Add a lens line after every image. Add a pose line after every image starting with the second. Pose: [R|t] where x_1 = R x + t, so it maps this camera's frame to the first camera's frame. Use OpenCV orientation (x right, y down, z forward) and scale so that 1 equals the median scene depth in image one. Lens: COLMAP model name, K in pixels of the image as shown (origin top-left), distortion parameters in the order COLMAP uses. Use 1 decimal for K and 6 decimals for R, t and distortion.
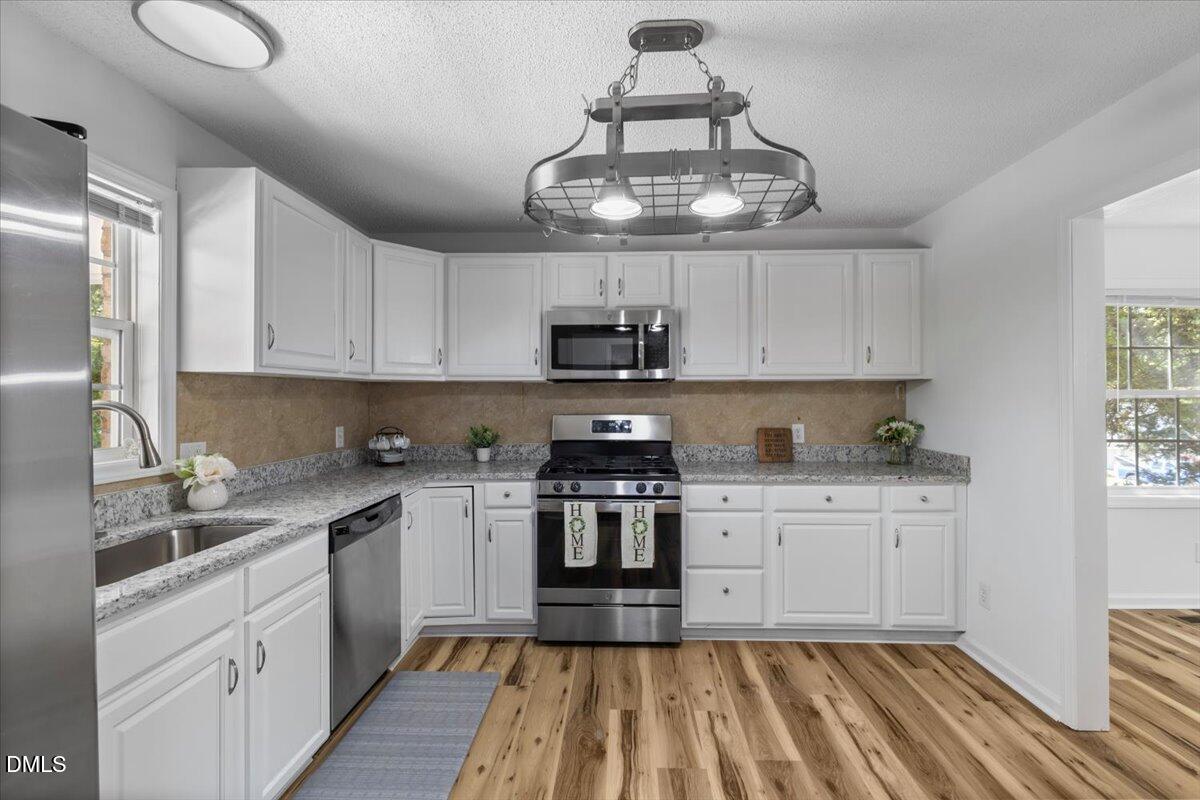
lens RADIAL K [[538.3, 0, 608.6], [0, 538.3, 399.2], [0, 0, 1]] dist [0.002943, -0.001133]
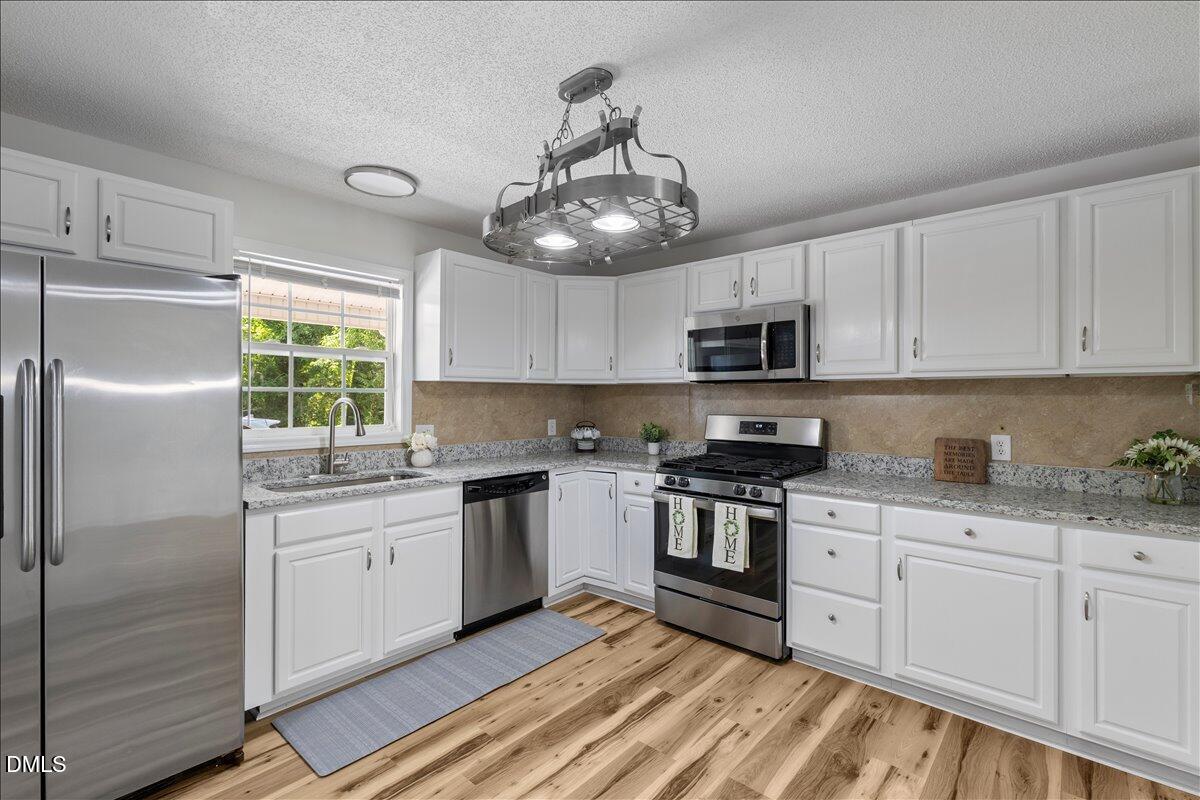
lens RADIAL K [[538.3, 0, 608.9], [0, 538.3, 395.9], [0, 0, 1]] dist [0.002943, -0.001133]
pose [[0.772781, 0.002595, -0.634668, 0.502544], [-0.006976, 0.999966, -0.004404, -0.002067], [0.634635, 0.007831, 0.772773, 0.082545]]
